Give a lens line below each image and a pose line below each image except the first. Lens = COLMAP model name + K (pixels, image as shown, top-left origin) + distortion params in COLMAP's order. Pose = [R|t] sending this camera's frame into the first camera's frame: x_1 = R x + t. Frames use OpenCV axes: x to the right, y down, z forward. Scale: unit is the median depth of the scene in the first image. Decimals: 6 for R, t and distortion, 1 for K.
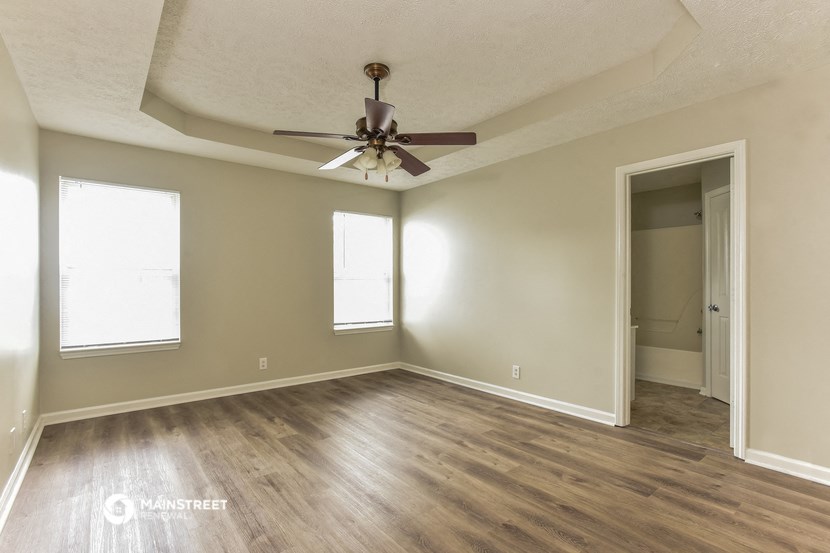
lens RADIAL K [[403.5, 0, 415.1], [0, 403.5, 277.7], [0, 0, 1]] dist [-0.033274, 0.000879]
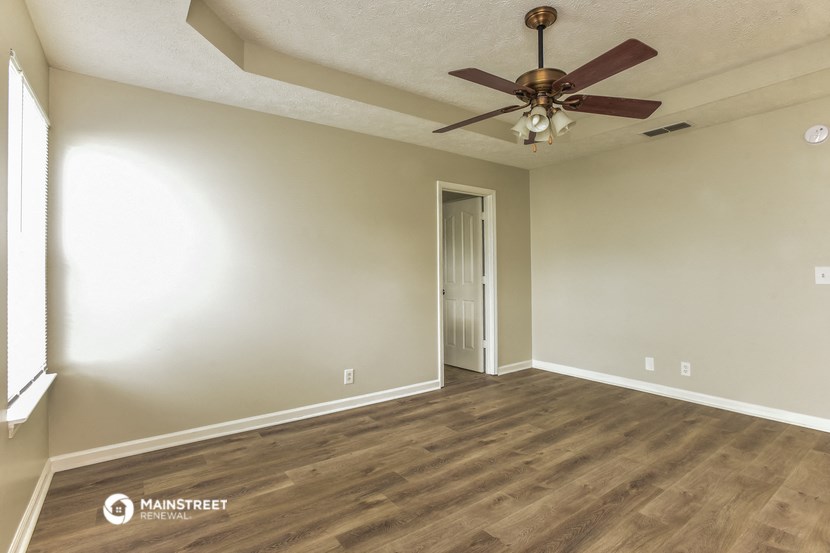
lens RADIAL K [[403.5, 0, 415.4], [0, 403.5, 275.3], [0, 0, 1]] dist [-0.033274, 0.000879]
pose [[0.032143, 0.004916, 0.999471, -0.802303], [-0.005912, 0.999971, -0.004728, 0.028116], [-0.999466, -0.005757, 0.032172, 1.102858]]
